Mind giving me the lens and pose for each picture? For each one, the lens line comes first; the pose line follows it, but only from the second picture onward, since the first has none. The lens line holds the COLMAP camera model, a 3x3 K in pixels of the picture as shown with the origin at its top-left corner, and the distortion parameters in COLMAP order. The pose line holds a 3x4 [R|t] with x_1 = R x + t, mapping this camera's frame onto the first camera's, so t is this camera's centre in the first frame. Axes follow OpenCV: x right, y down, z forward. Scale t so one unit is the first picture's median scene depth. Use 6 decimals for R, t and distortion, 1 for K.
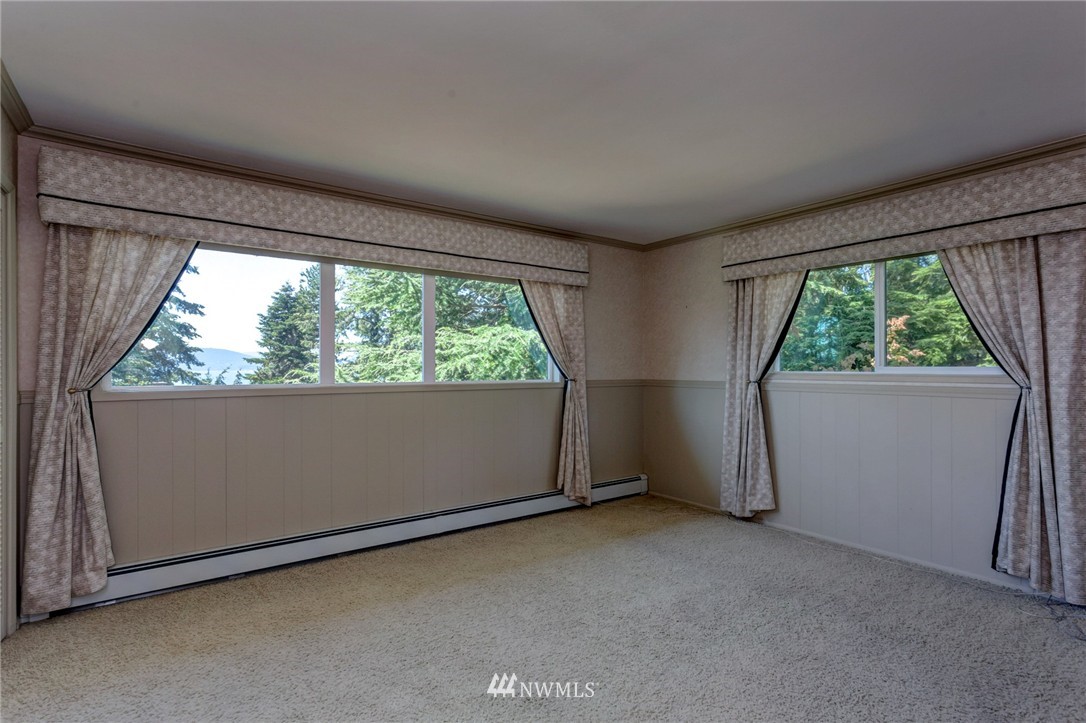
lens RADIAL K [[524.1, 0, 520.2], [0, 524.1, 360.9], [0, 0, 1]] dist [-0.000639, 0.002203]
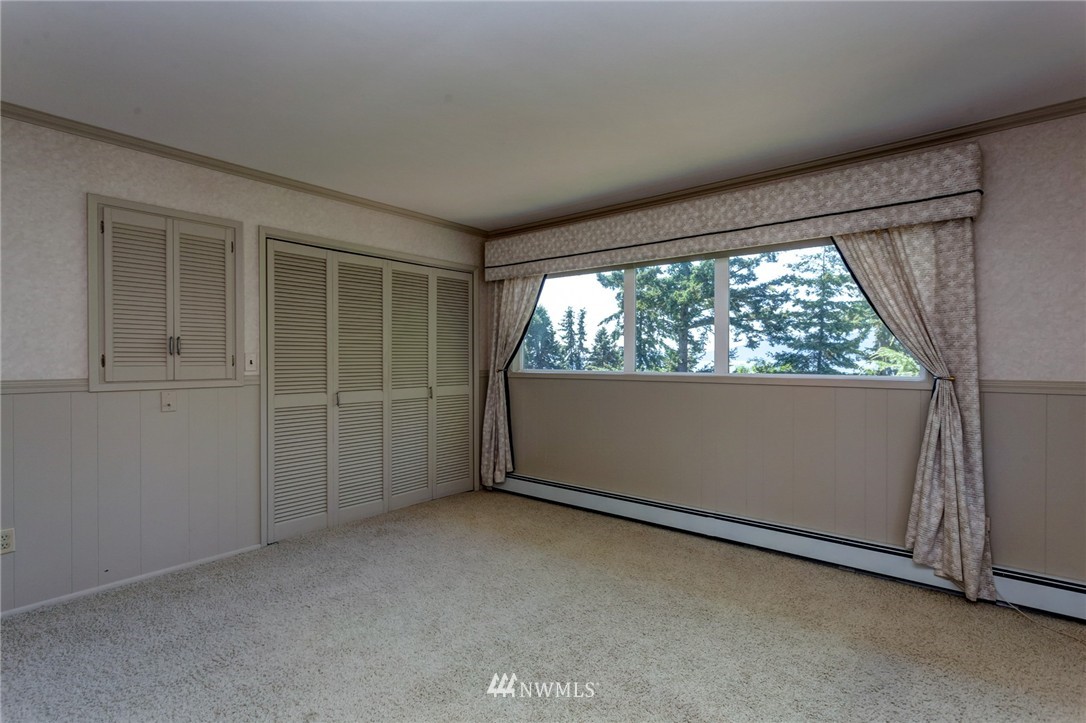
lens RADIAL K [[524.1, 0, 540.1], [0, 524.1, 359.0], [0, 0, 1]] dist [-0.000639, 0.002203]
pose [[0.256387, 0.001457, -0.966573, 0.589256], [0.012172, 0.999915, 0.004736, 0.005913], [0.966497, -0.012979, 0.256348, 0.417436]]
